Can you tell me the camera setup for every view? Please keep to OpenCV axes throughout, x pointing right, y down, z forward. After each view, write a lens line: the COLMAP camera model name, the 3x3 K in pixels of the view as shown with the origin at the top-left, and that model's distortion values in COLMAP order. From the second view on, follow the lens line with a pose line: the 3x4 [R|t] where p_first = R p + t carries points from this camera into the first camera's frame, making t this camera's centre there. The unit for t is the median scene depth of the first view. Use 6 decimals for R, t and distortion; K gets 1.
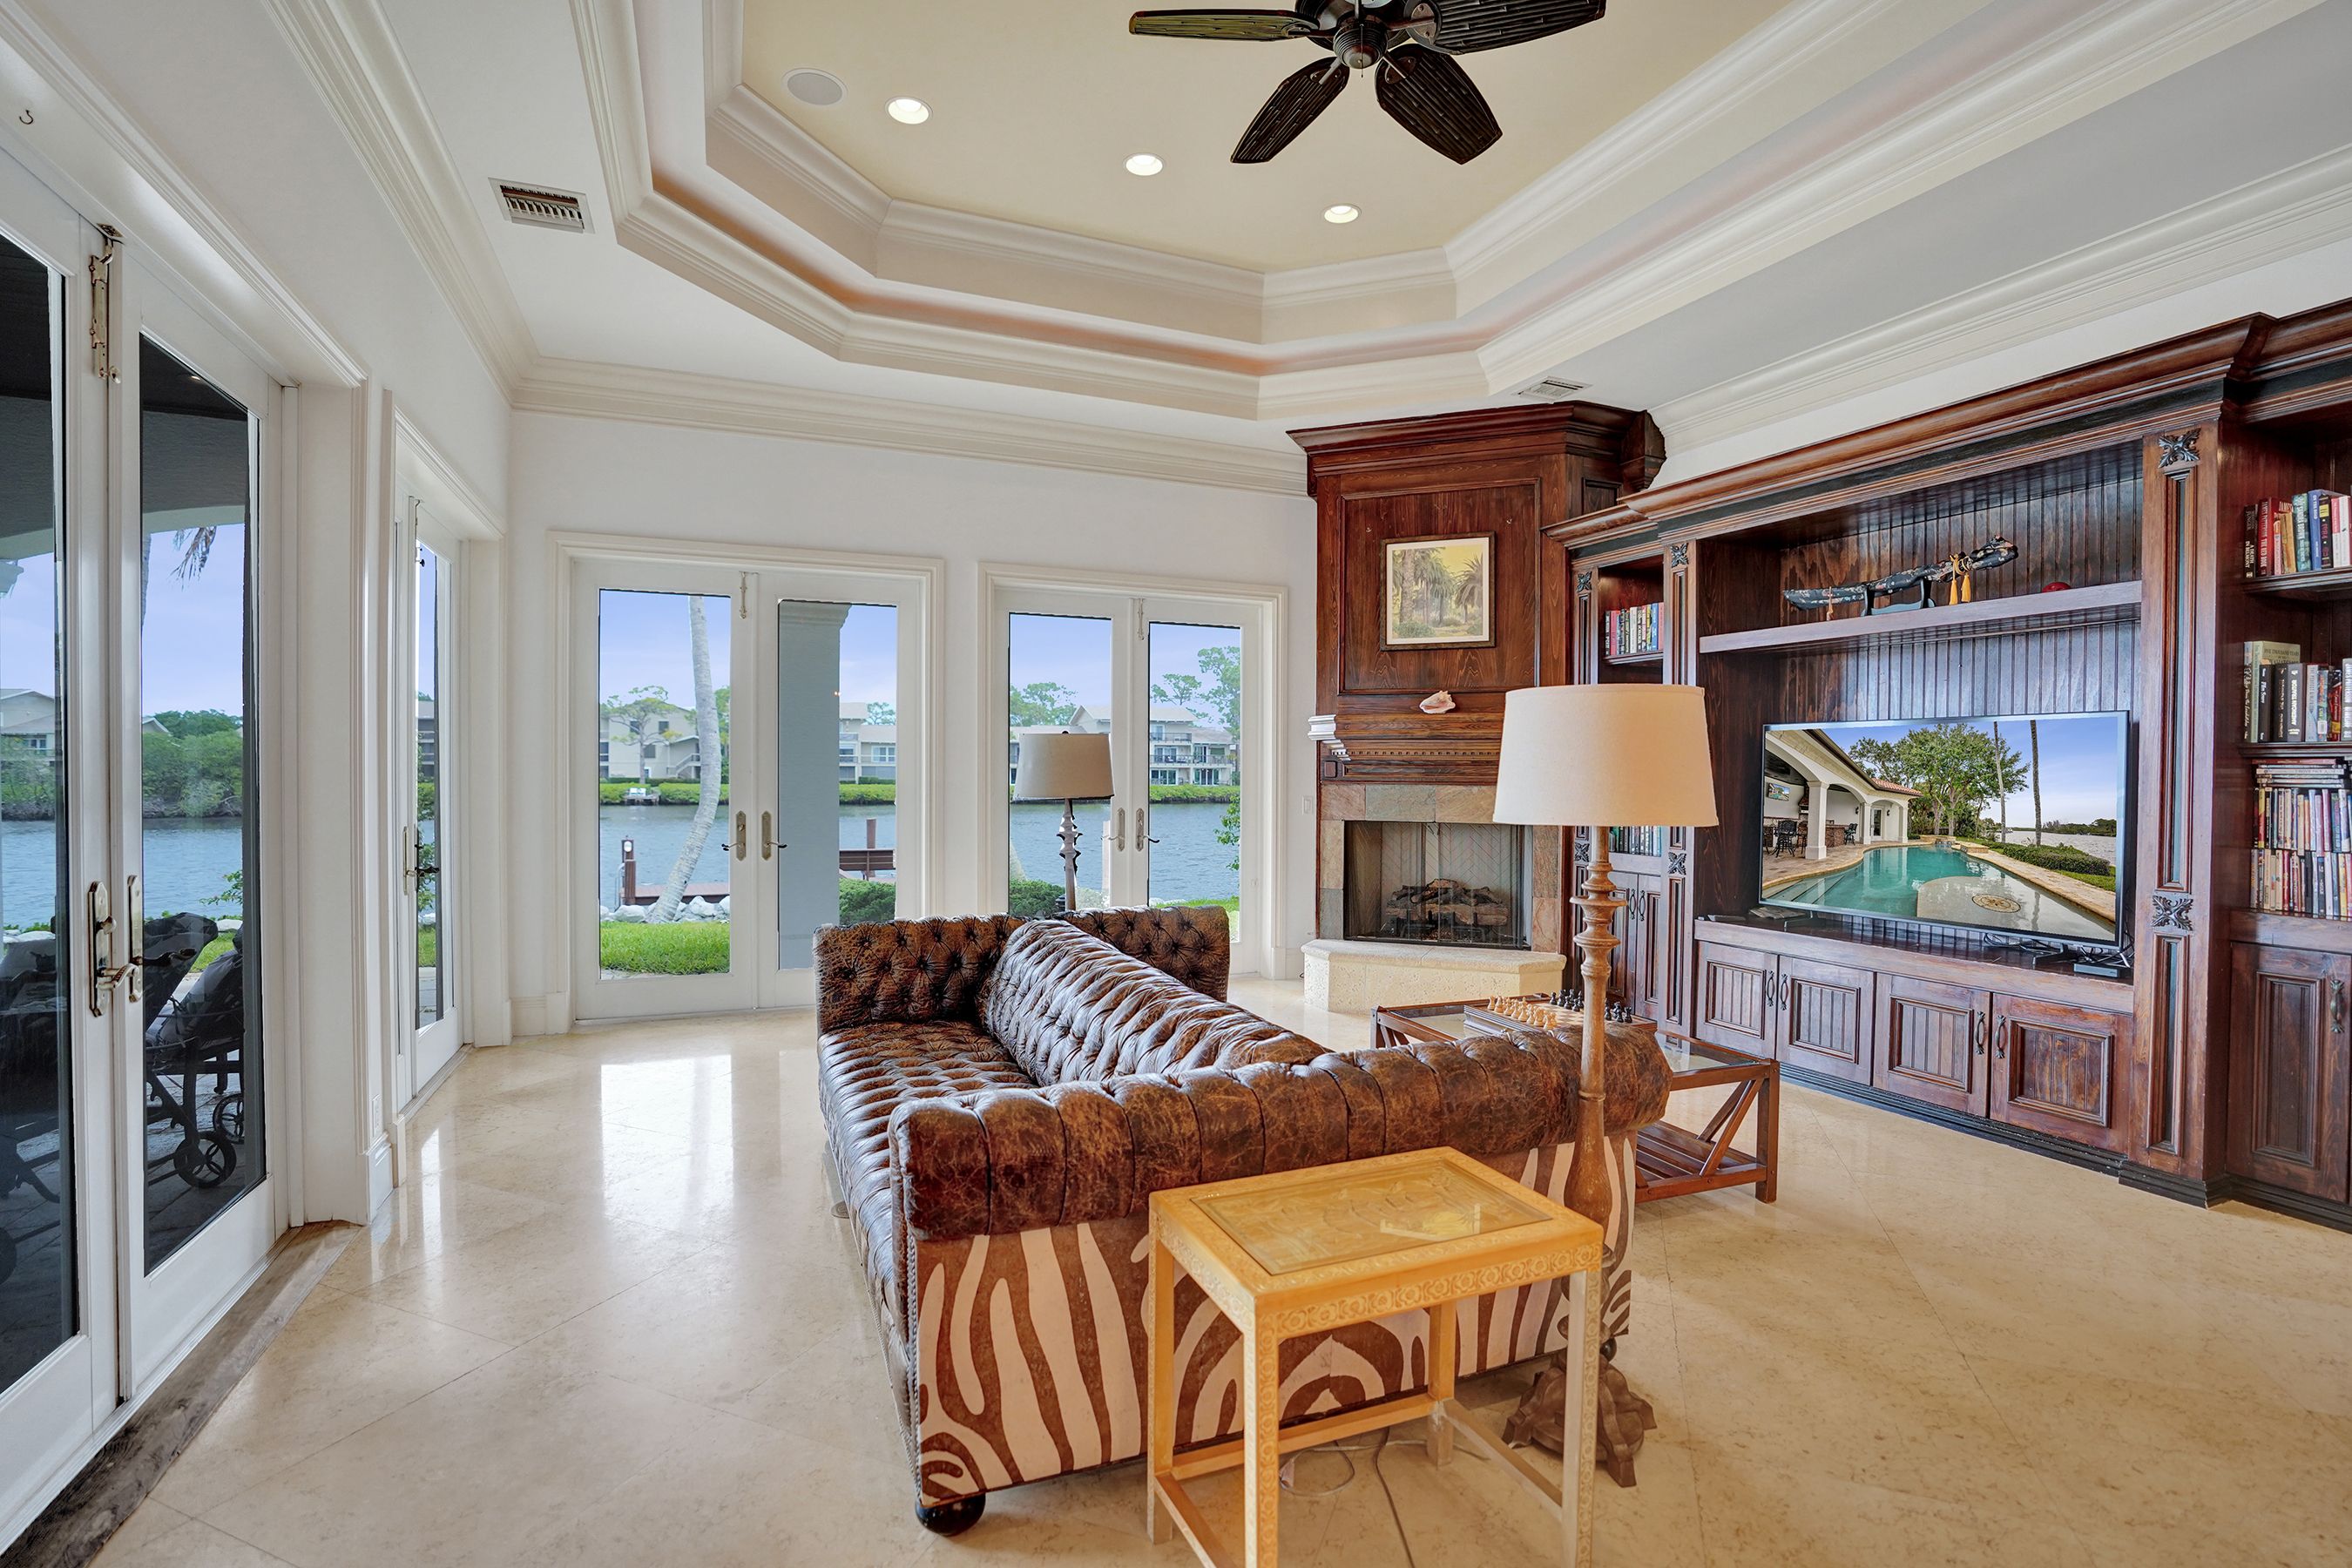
lens RADIAL K [[1105.6, 0, 1187.5], [0, 1105.6, 746.5], [0, 0, 1]] dist [-0.039380, 0.007160]
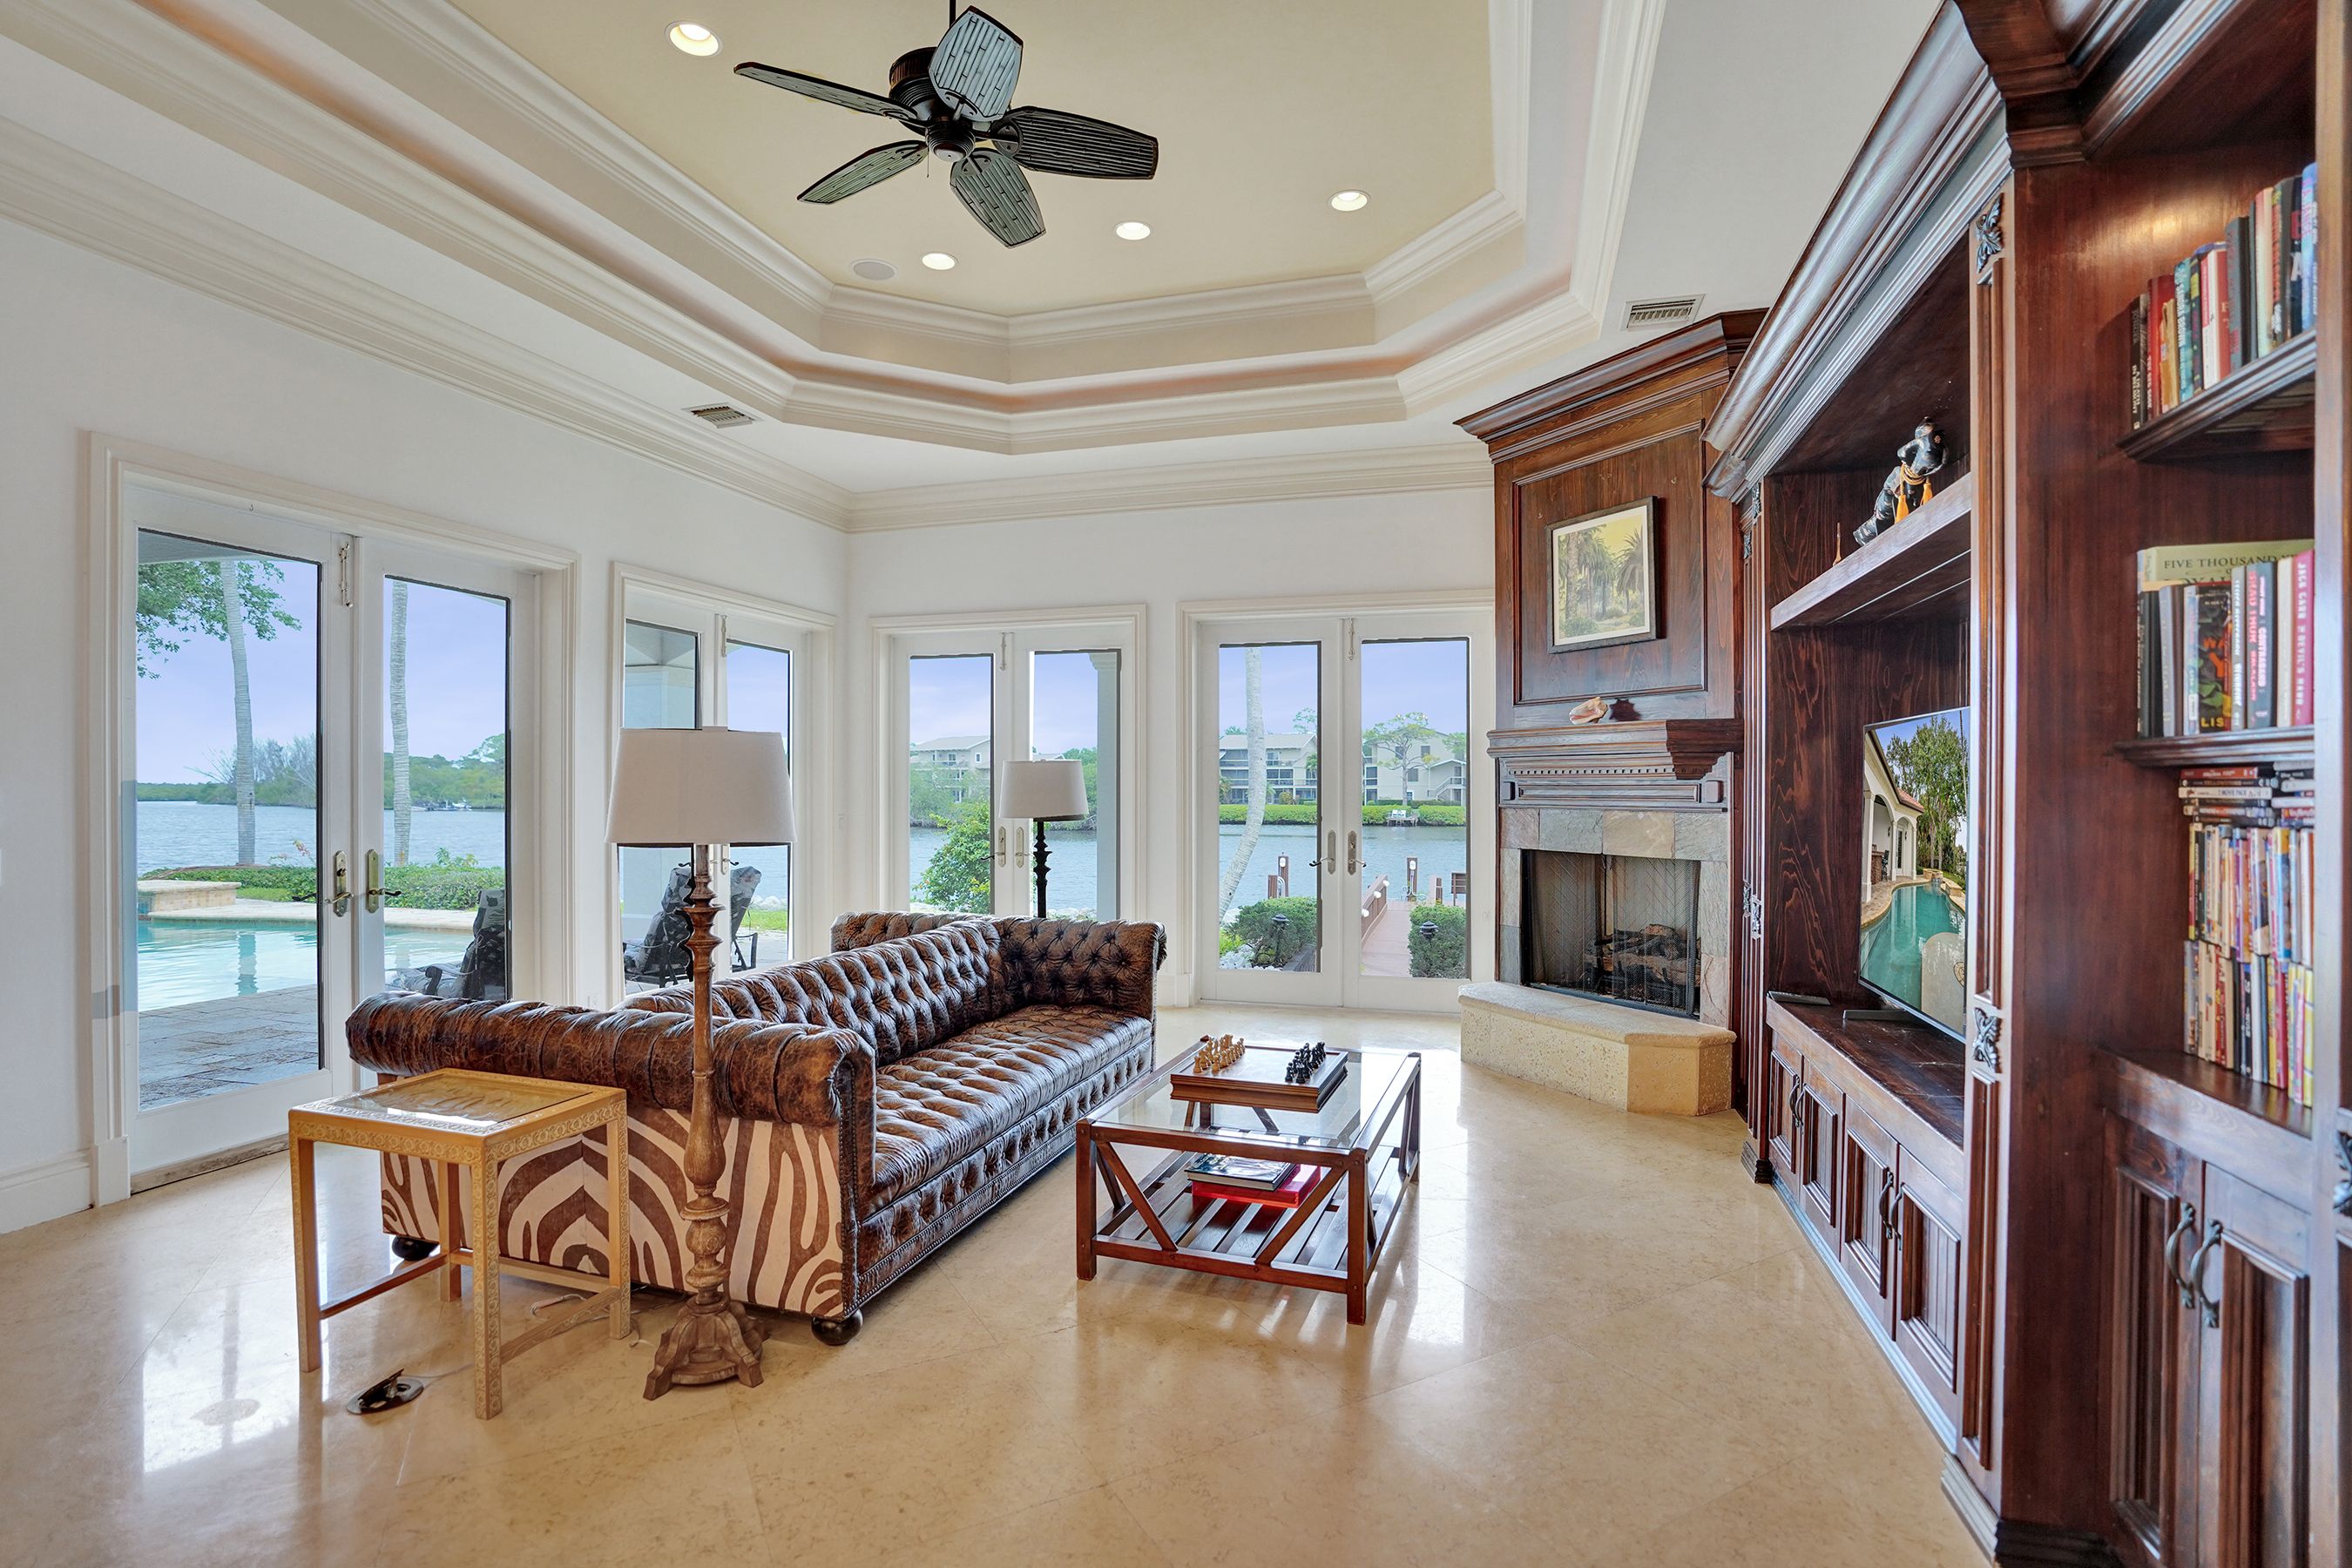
lens RADIAL K [[1105.6, 0, 1106.9], [0, 1105.6, 752.9], [0, 0, 1]] dist [-0.039380, 0.007160]
pose [[0.758156, -0.024602, -0.651608, 0.486194], [0.015123, 0.999683, -0.020147, 0.002771], [0.651897, 0.005420, 0.758288, 0.129644]]
